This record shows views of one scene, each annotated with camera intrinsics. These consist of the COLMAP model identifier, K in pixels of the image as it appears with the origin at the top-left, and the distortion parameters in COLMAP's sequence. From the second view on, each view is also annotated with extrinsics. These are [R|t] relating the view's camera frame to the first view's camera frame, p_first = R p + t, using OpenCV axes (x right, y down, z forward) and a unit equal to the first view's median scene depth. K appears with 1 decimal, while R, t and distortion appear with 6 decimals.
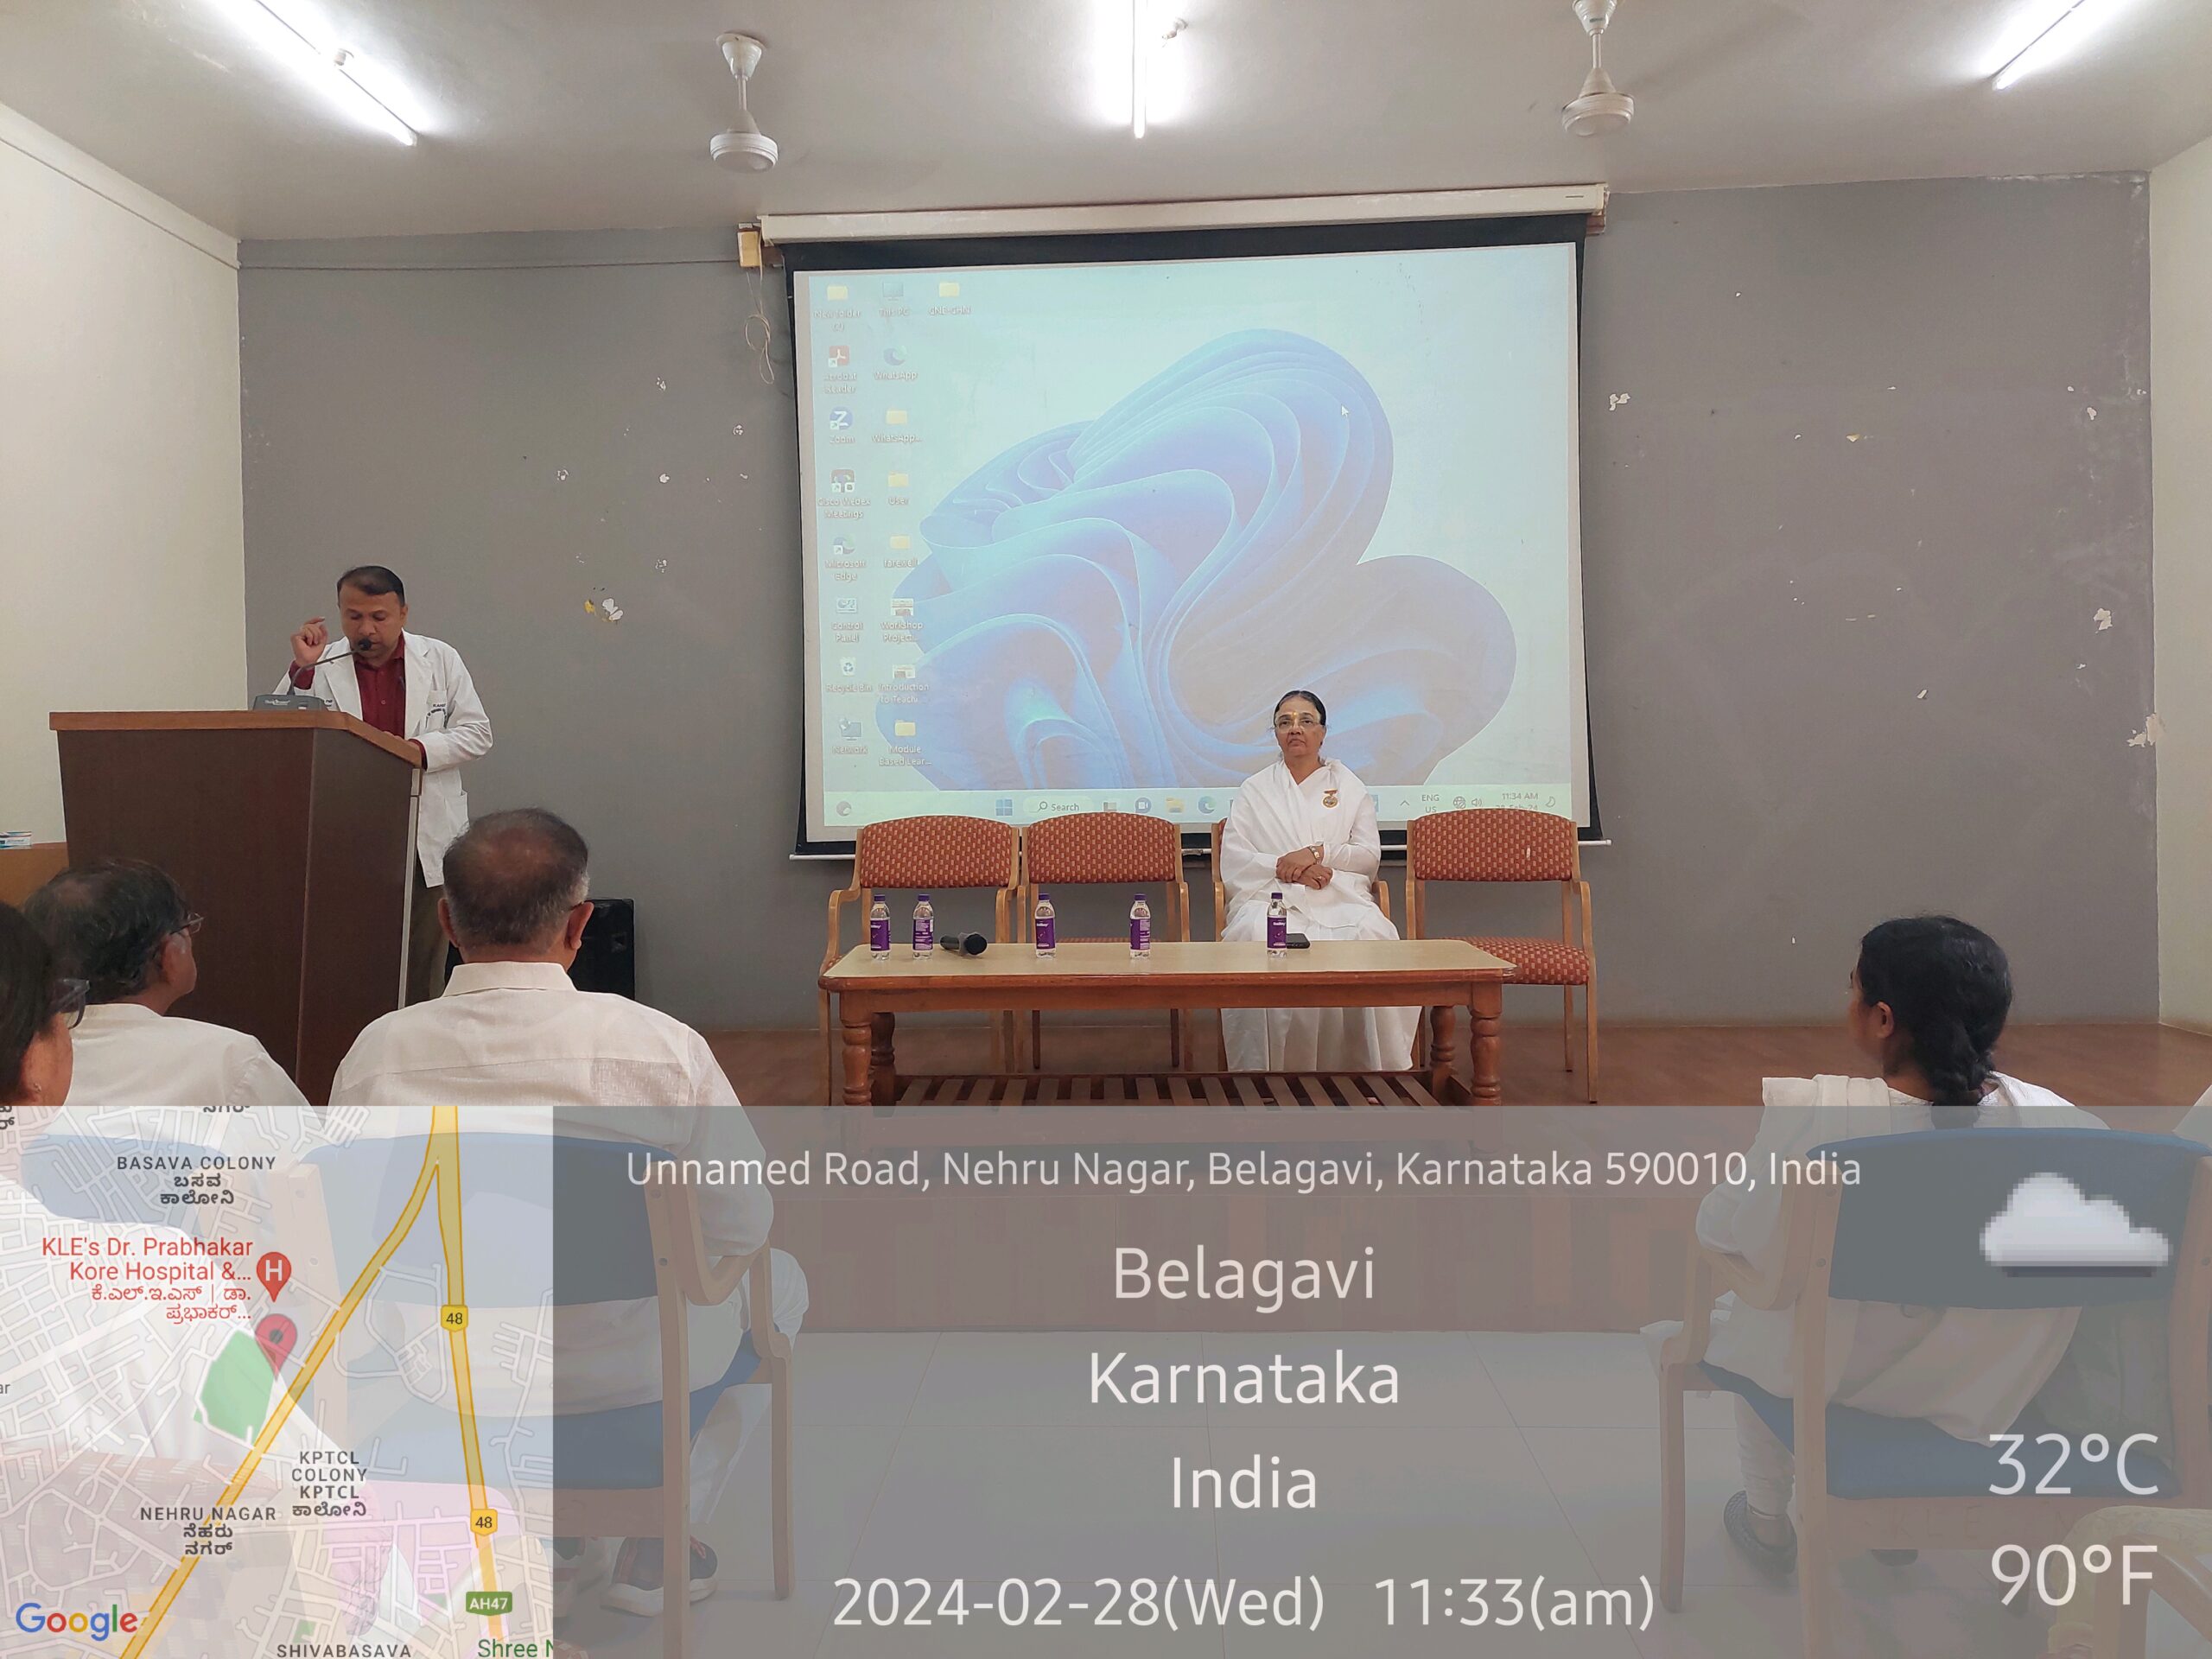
lens RADIAL K [[1588.5, 0, 1095.6], [0, 1588.5, 800.0], [0, 0, 1]] dist [0.022624, -0.004099]
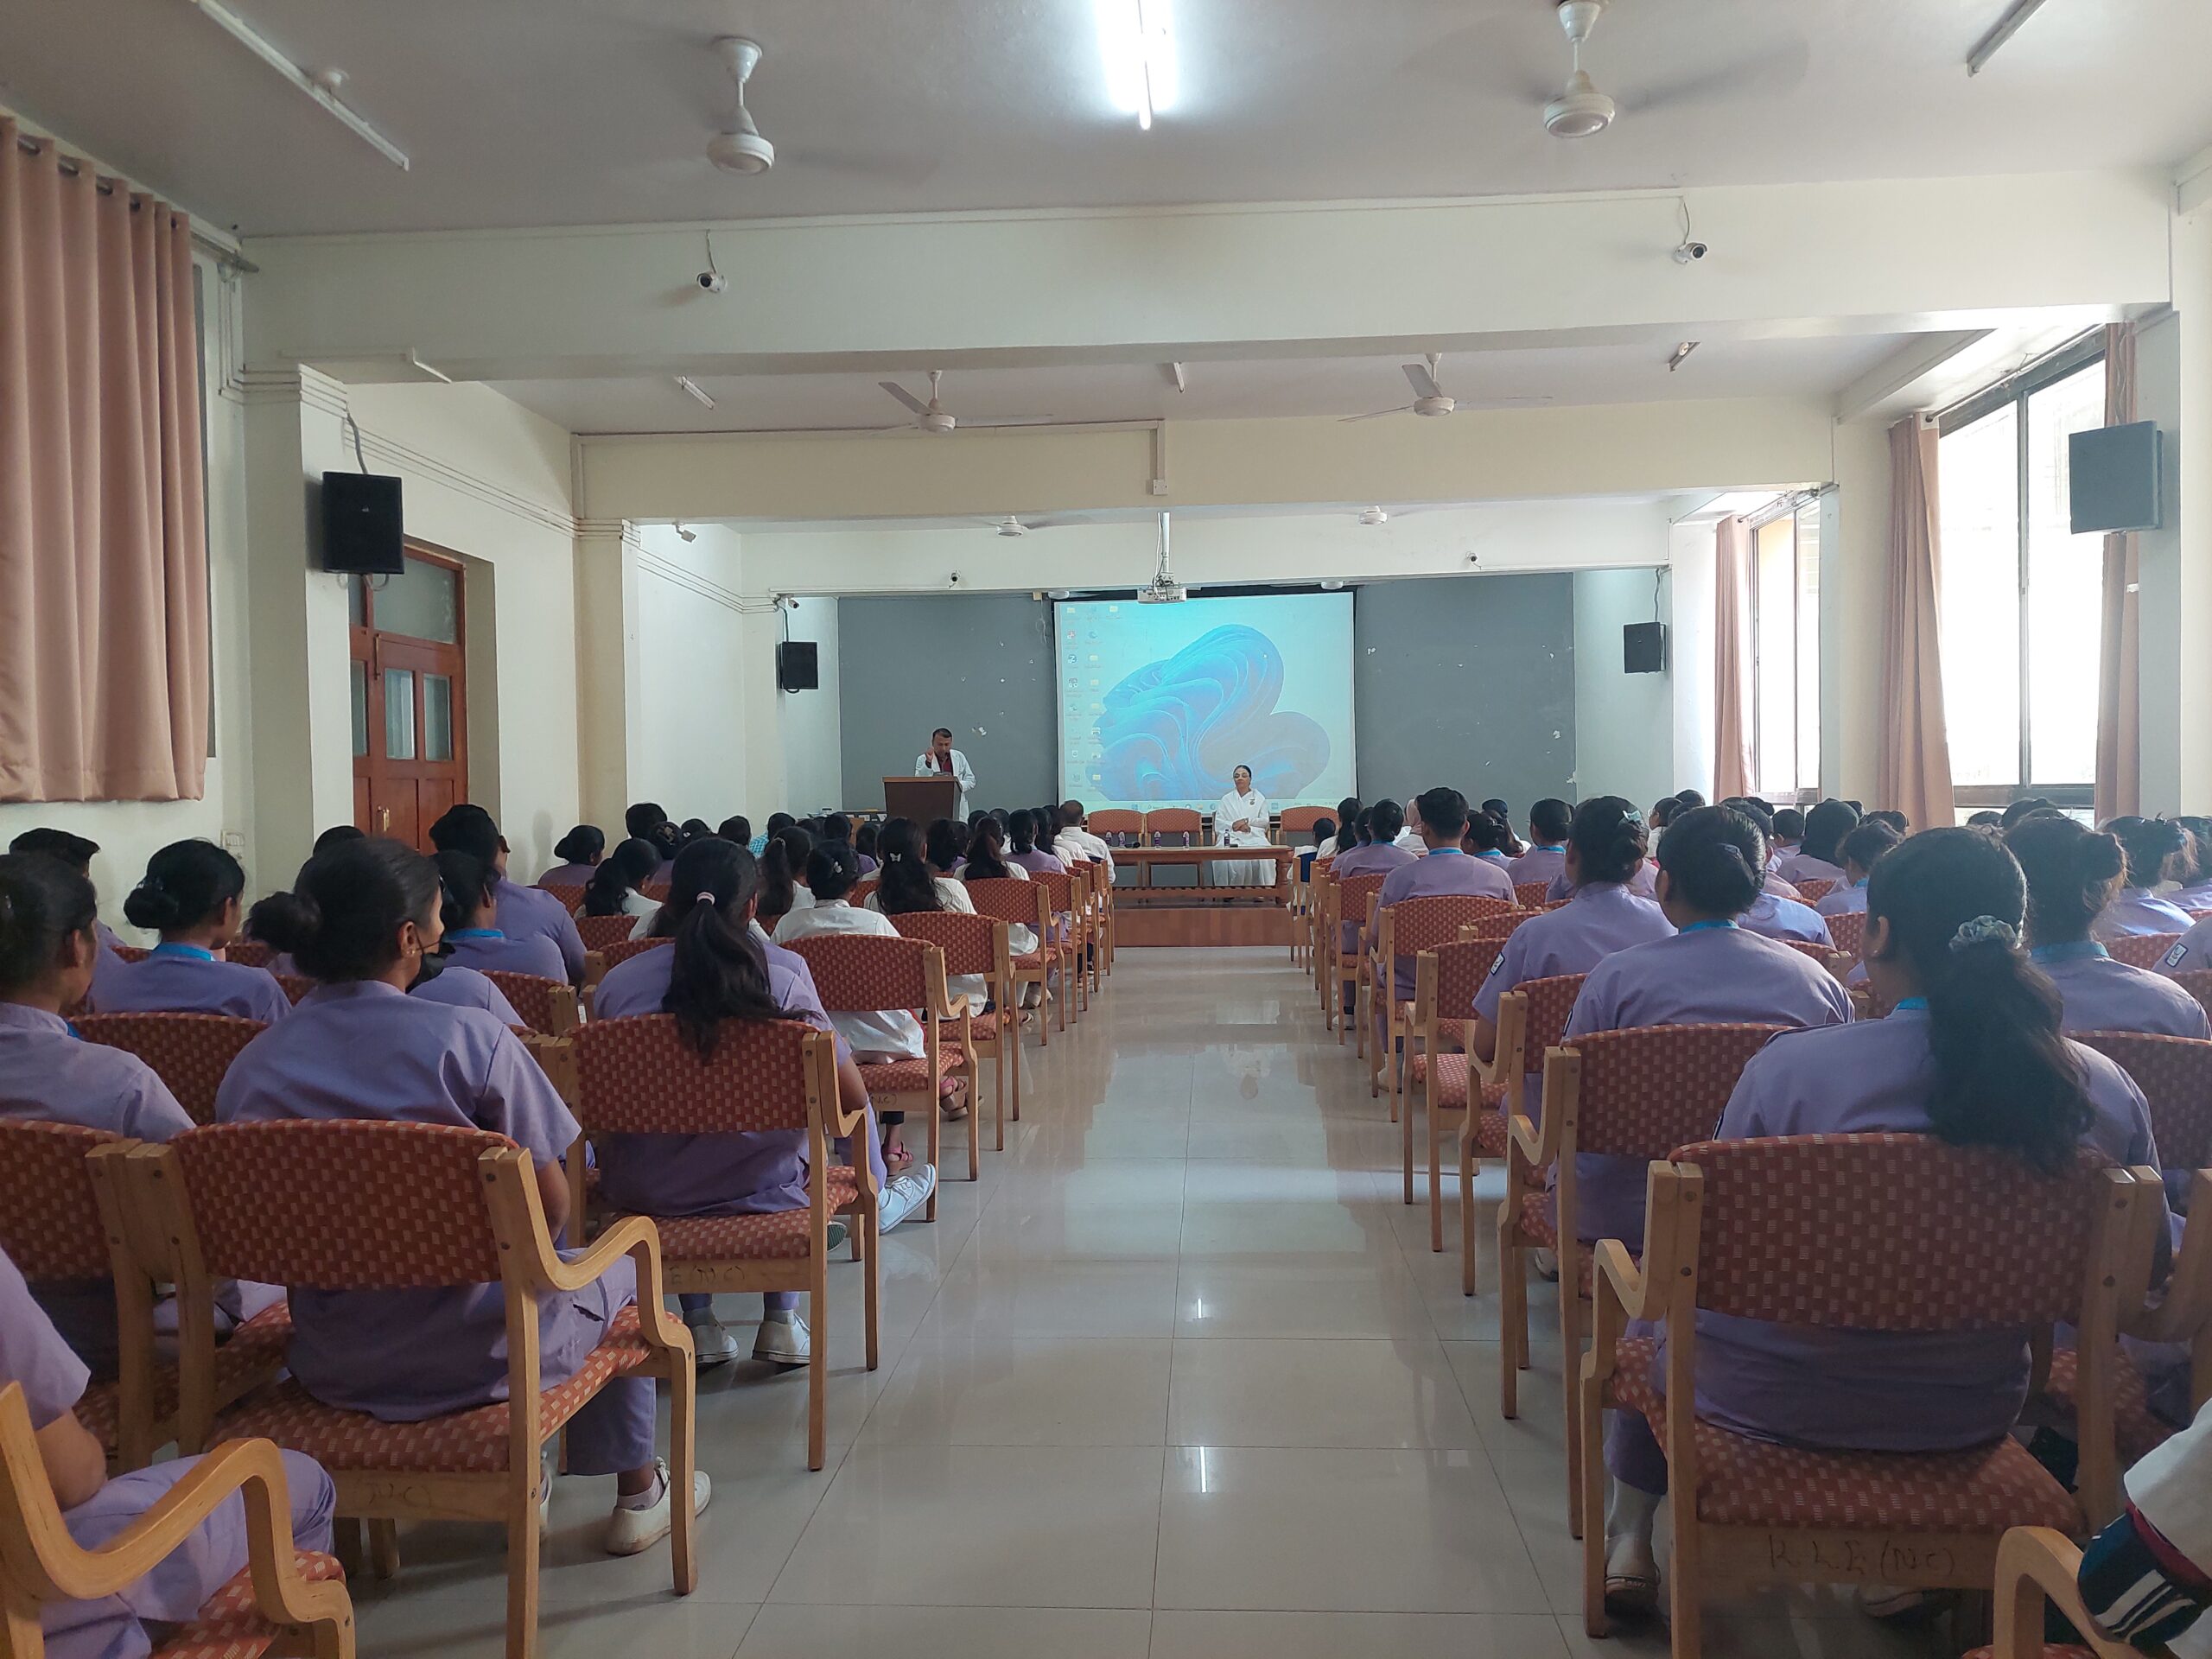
lens RADIAL K [[1561.5, 0, 1104.1], [0, 1561.5, 804.9], [0, 0, 1]] dist [0.072376, -0.070592]
pose [[0.999659, -0.000899, -0.026110, -0.041003], [0.000601, 0.999935, -0.011429, 0.030340], [0.026119, 0.011410, 0.999594, -1.578532]]
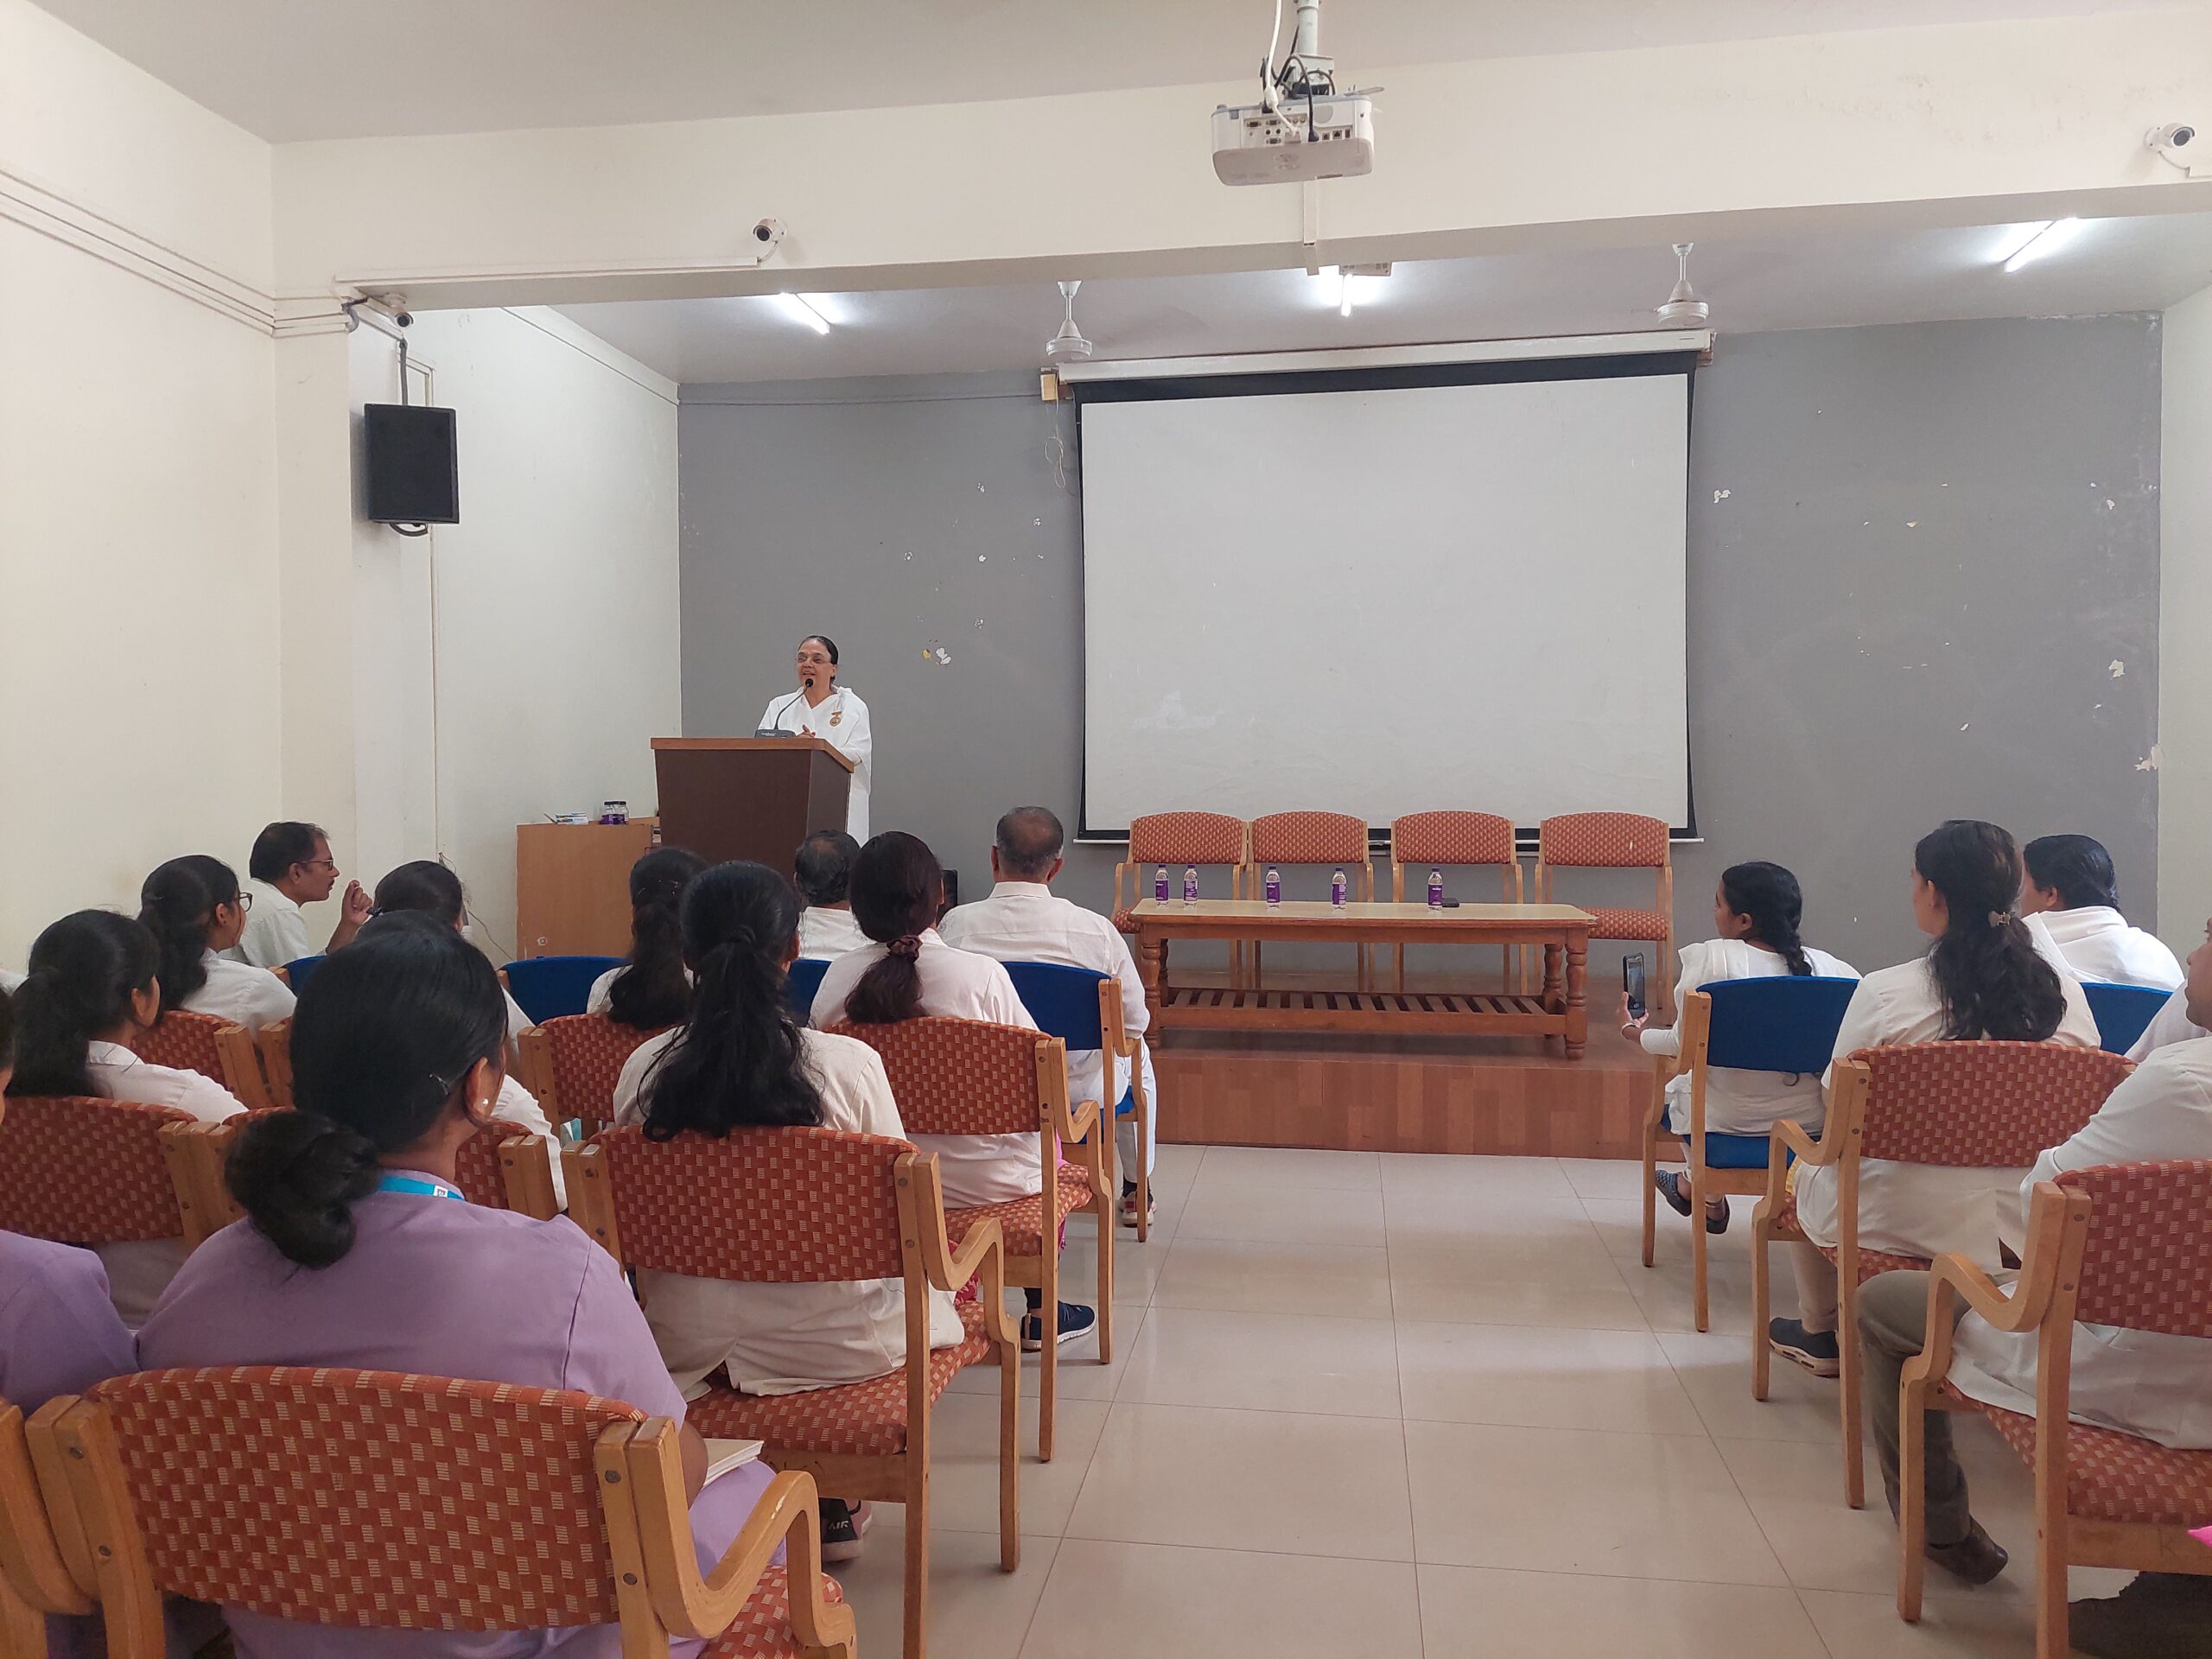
lens RADIAL K [[1566.8, 0, 1114.5], [0, 1566.8, 823.1], [0, 0, 1]] dist [0.059033, -0.052238]
pose [[0.994483, 0.015242, -0.103785, -0.020286], [-0.013763, 0.999793, 0.014952, 0.000119], [0.103992, -0.013441, 0.994487, -0.322290]]
